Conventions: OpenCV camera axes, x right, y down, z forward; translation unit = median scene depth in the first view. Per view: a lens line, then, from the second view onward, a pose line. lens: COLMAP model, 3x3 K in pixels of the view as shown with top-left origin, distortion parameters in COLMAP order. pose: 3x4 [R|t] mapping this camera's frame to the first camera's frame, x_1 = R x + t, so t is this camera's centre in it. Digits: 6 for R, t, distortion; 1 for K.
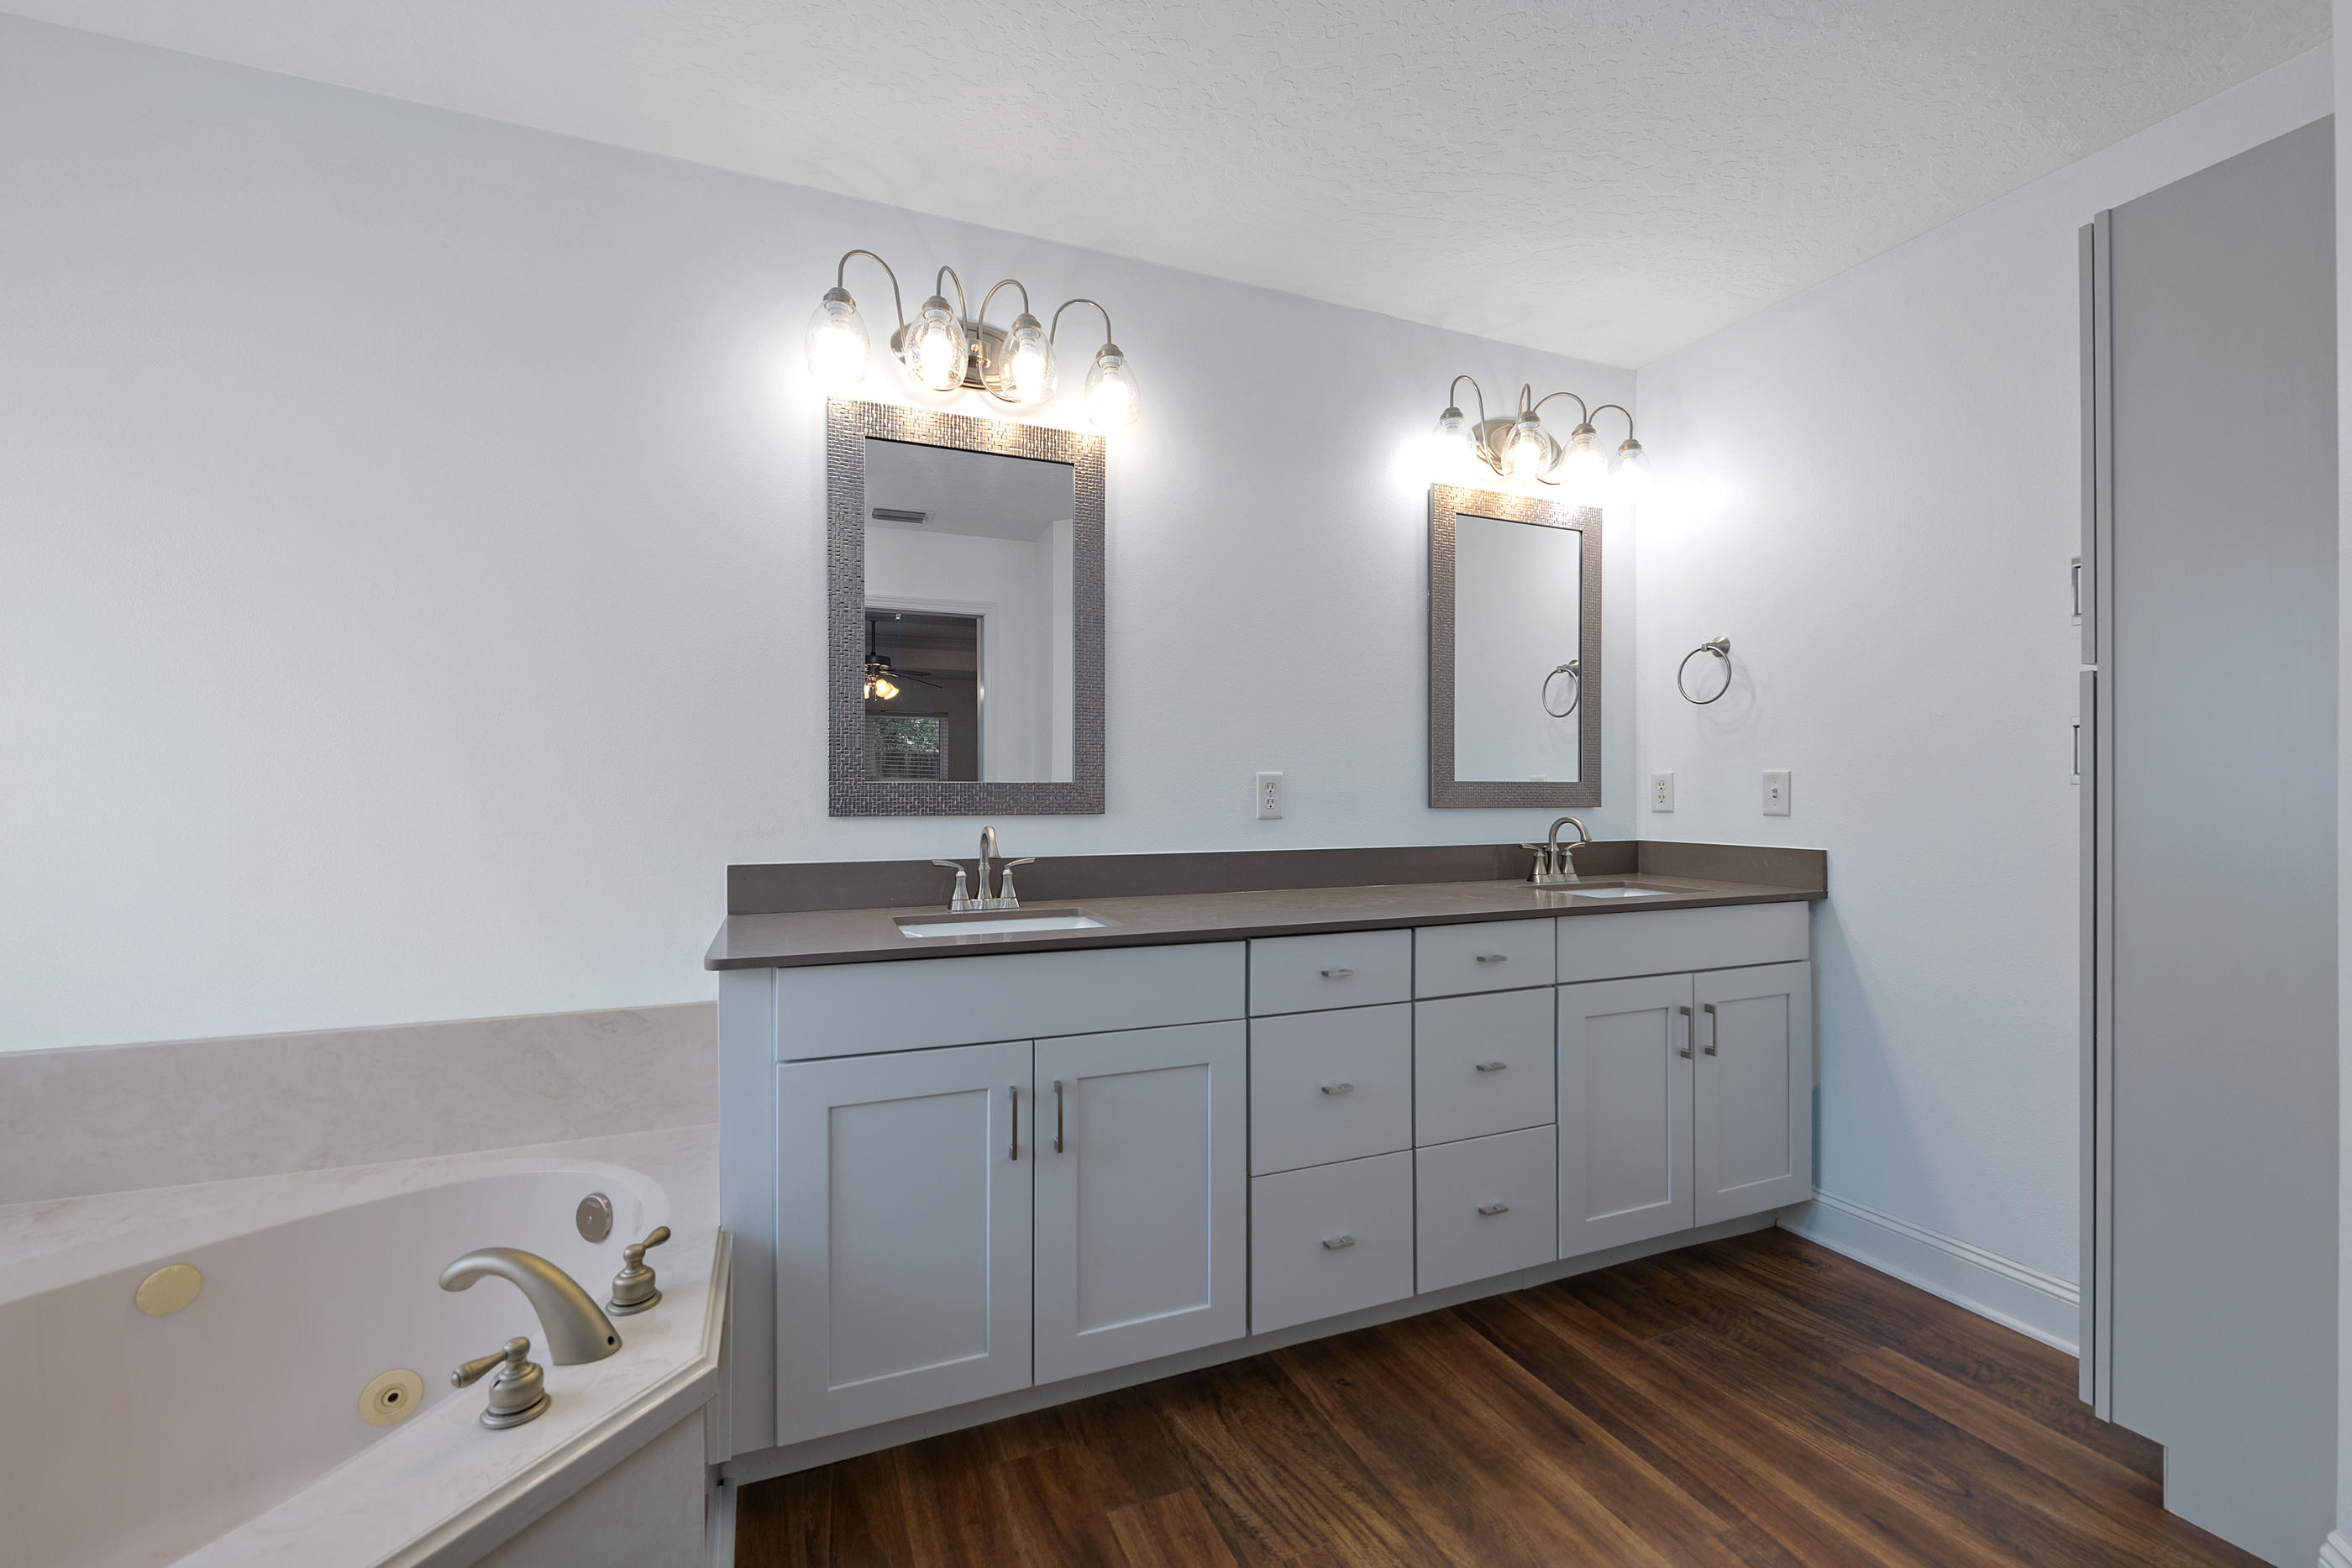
lens RADIAL K [[968.5, 0, 1173.6], [0, 968.5, 795.8], [0, 0, 1]] dist [0.006571, -0.005464]
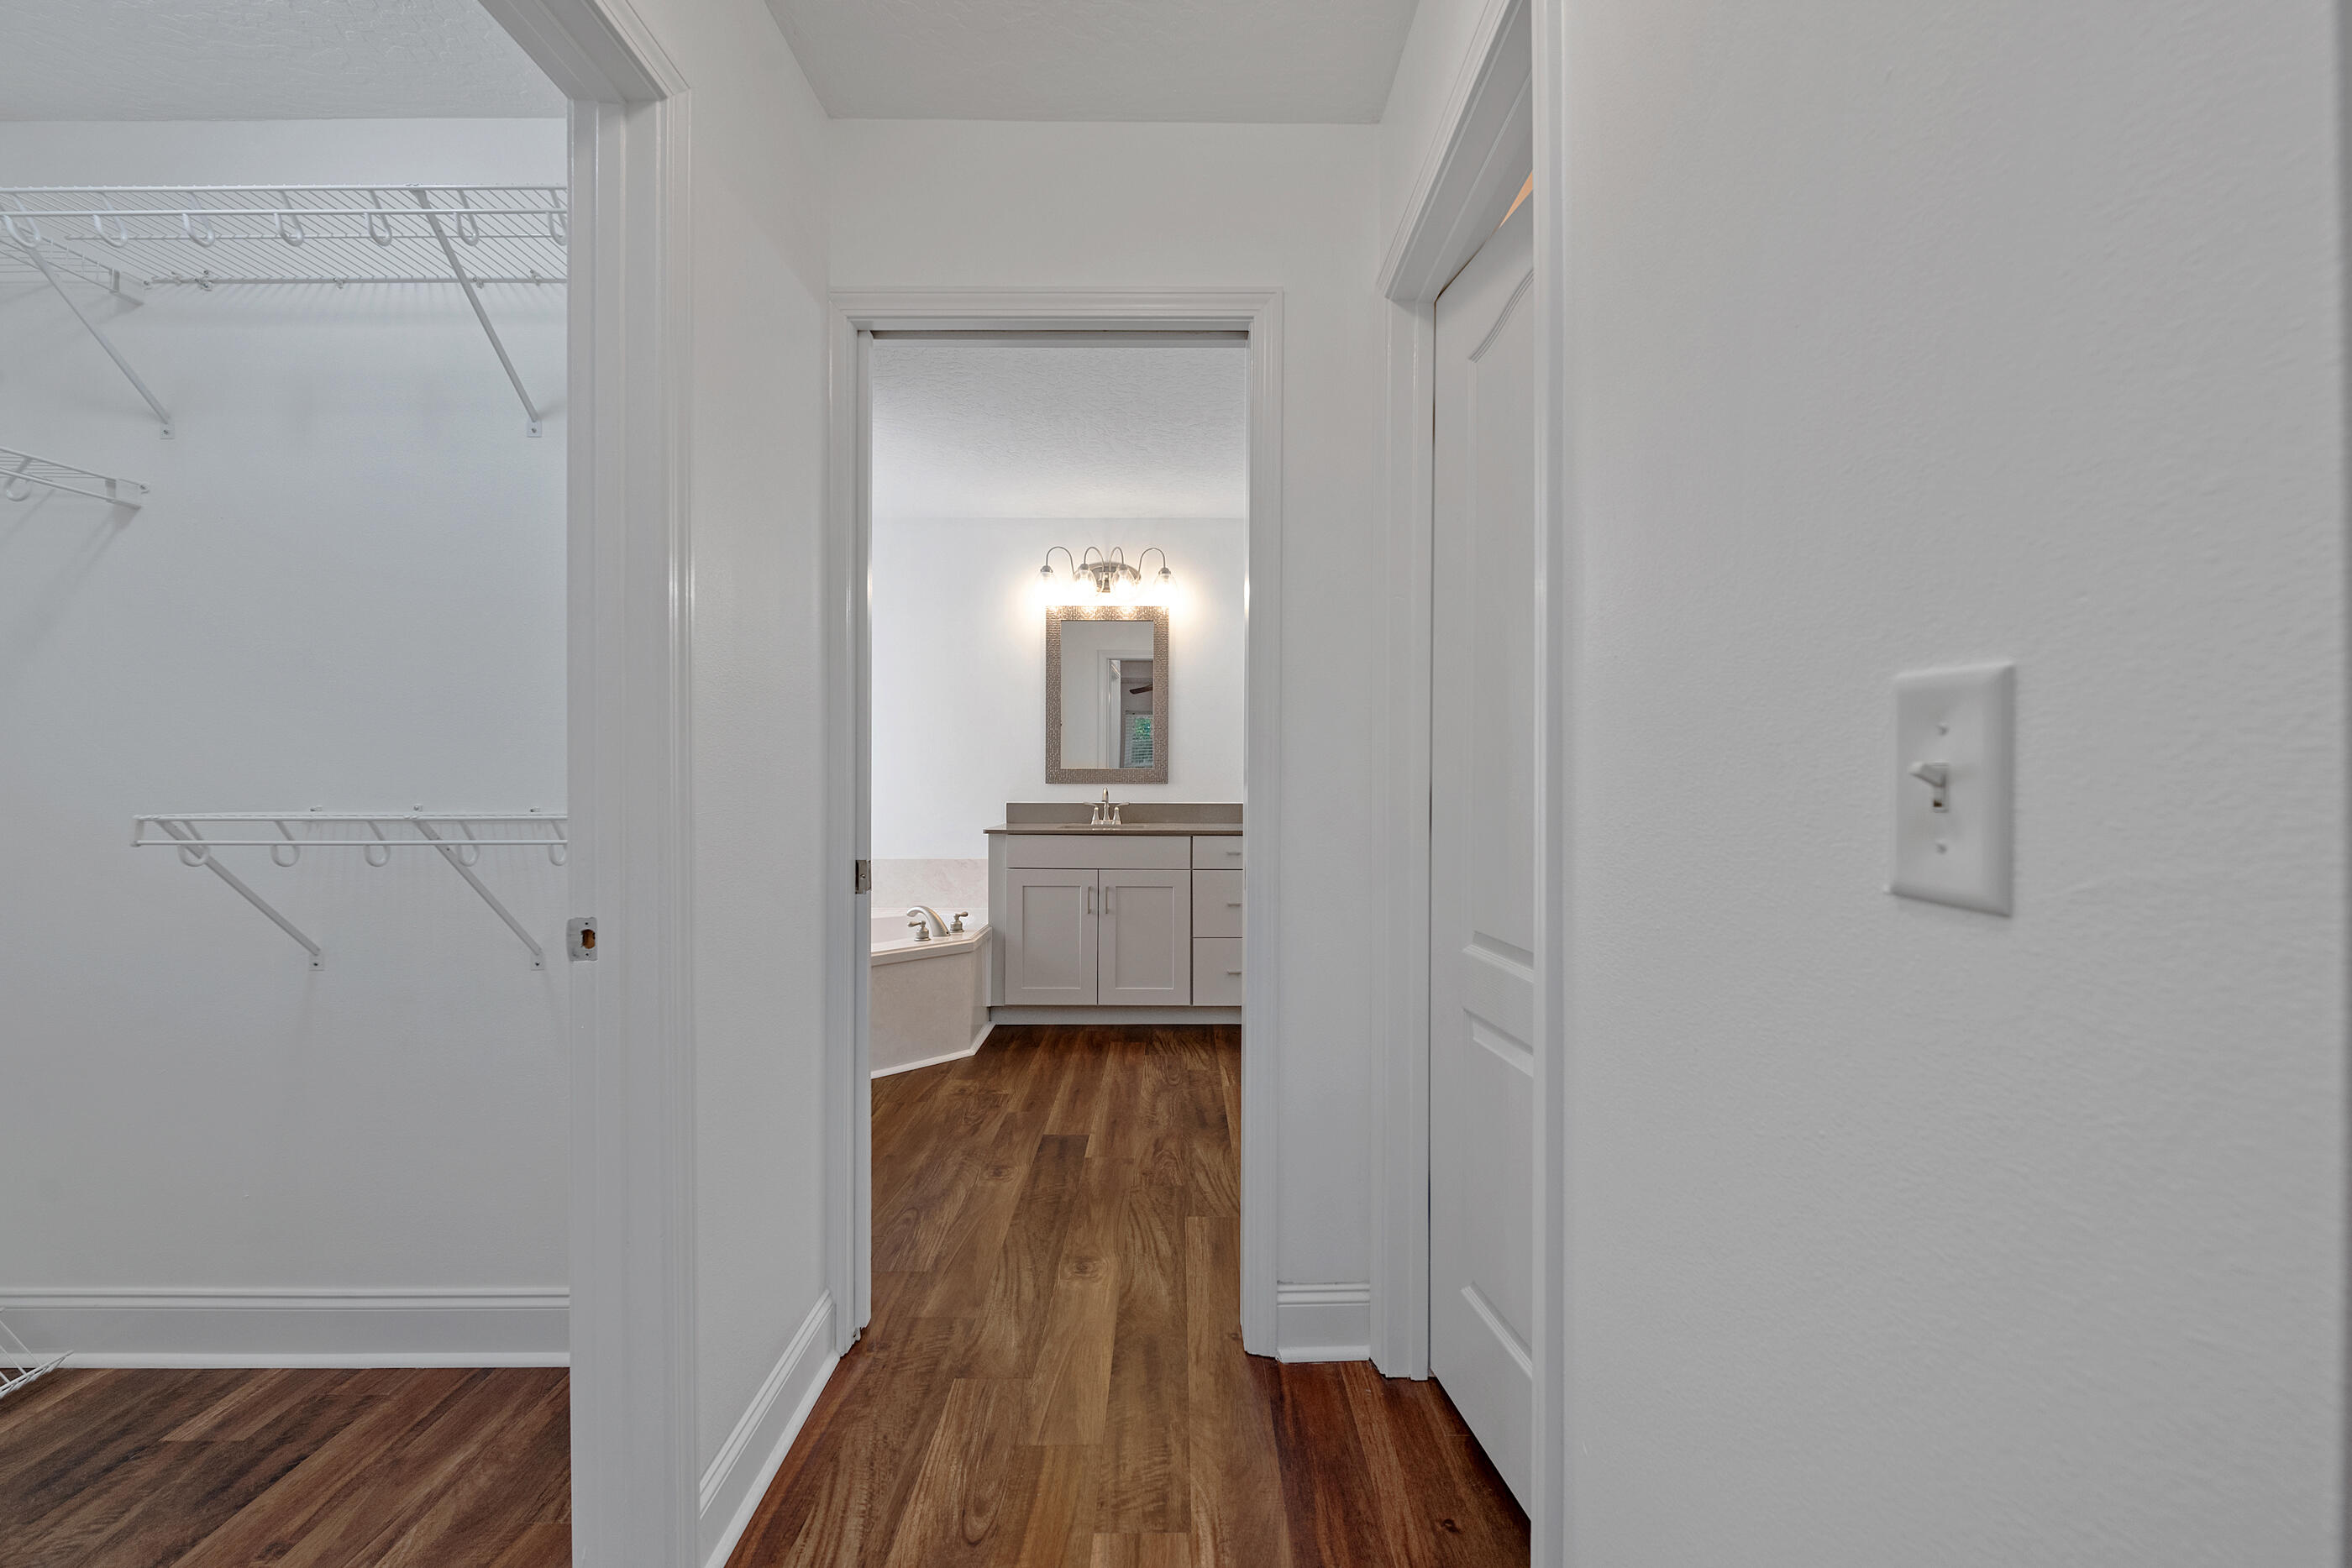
lens RADIAL K [[968.5, 0, 1173.6], [0, 968.5, 795.8], [0, 0, 1]] dist [0.006571, -0.005464]
pose [[0.926020, 0.012861, -0.377256, 0.862445], [-0.008601, 0.999879, 0.012975, 0.020014], [0.377377, -0.008770, 0.926018, -1.110274]]
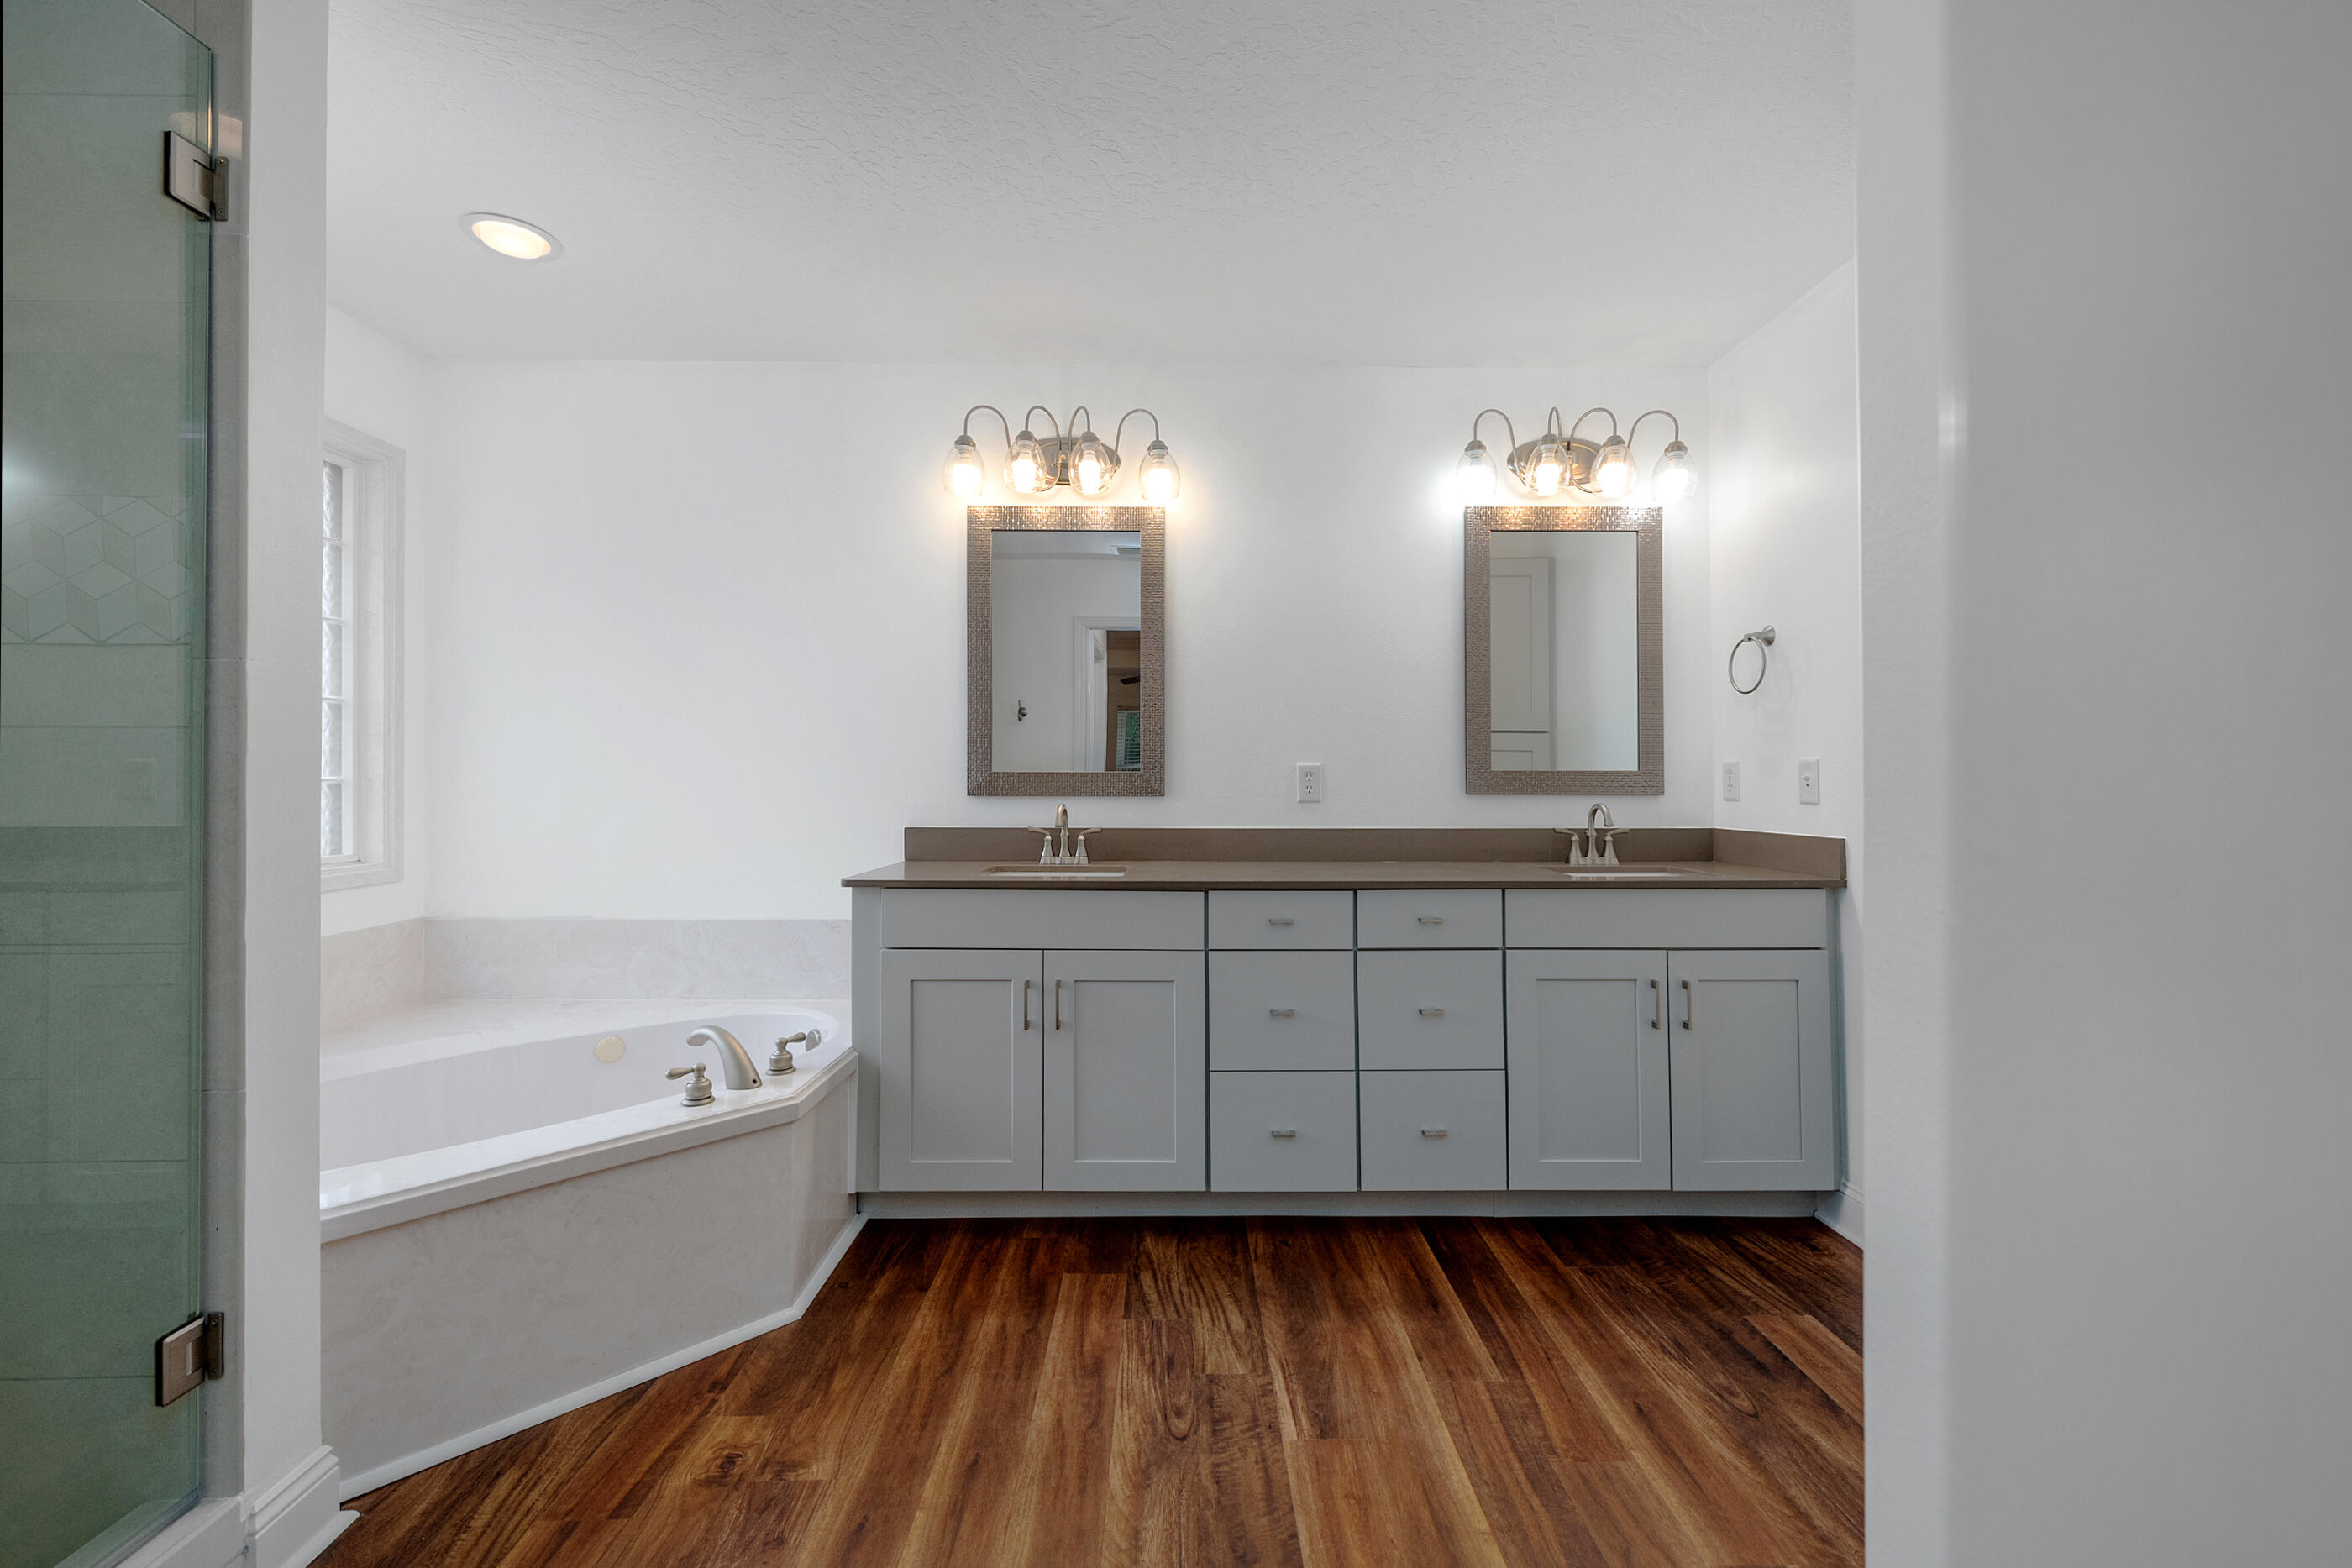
lens RADIAL K [[965.9, 0, 1164.4], [0, 965.9, 775.4], [0, 0, 1]] dist [0.007822, 0.000040]
pose [[0.923159, -0.000576, -0.384419, 0.499282], [-0.003469, 0.999946, -0.009829, 0.003912], [0.384403, 0.010407, 0.923107, -0.230630]]
